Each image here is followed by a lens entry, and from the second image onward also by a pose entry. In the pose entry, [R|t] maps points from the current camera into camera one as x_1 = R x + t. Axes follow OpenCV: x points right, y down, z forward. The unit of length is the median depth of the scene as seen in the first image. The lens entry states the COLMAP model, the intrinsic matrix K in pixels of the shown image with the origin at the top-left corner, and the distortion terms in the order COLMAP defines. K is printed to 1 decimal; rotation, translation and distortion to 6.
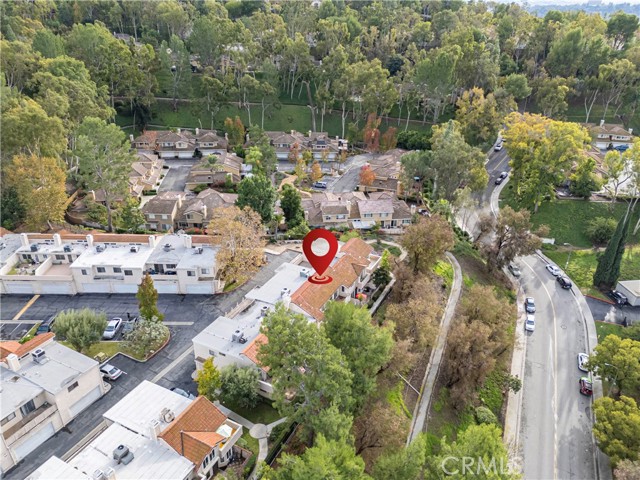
lens RADIAL K [[466.6, 0, 320.0], [0, 466.6, 240.0], [0, 0, 1]] dist [0.071209, -0.065335]
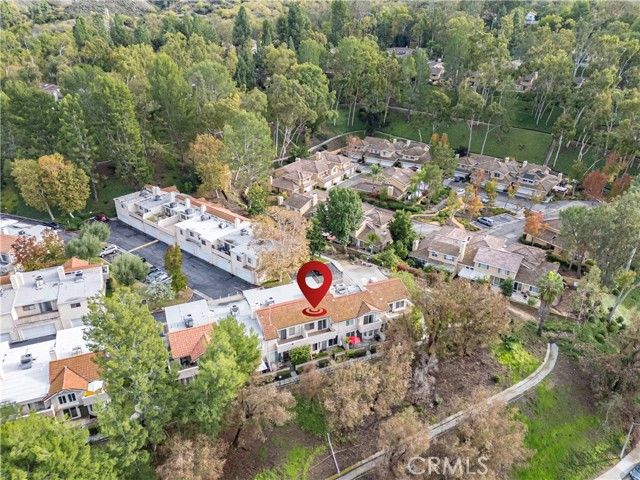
lens RADIAL K [[466.6, 0, 320.0], [0, 466.6, 240.0], [0, 0, 1]] dist [0.071209, -0.065335]
pose [[0.766187, 0.267248, -0.584411, 0.355258], [-0.286738, 0.956048, 0.061270, -0.065314], [0.575099, 0.120629, 0.809142, 0.170606]]
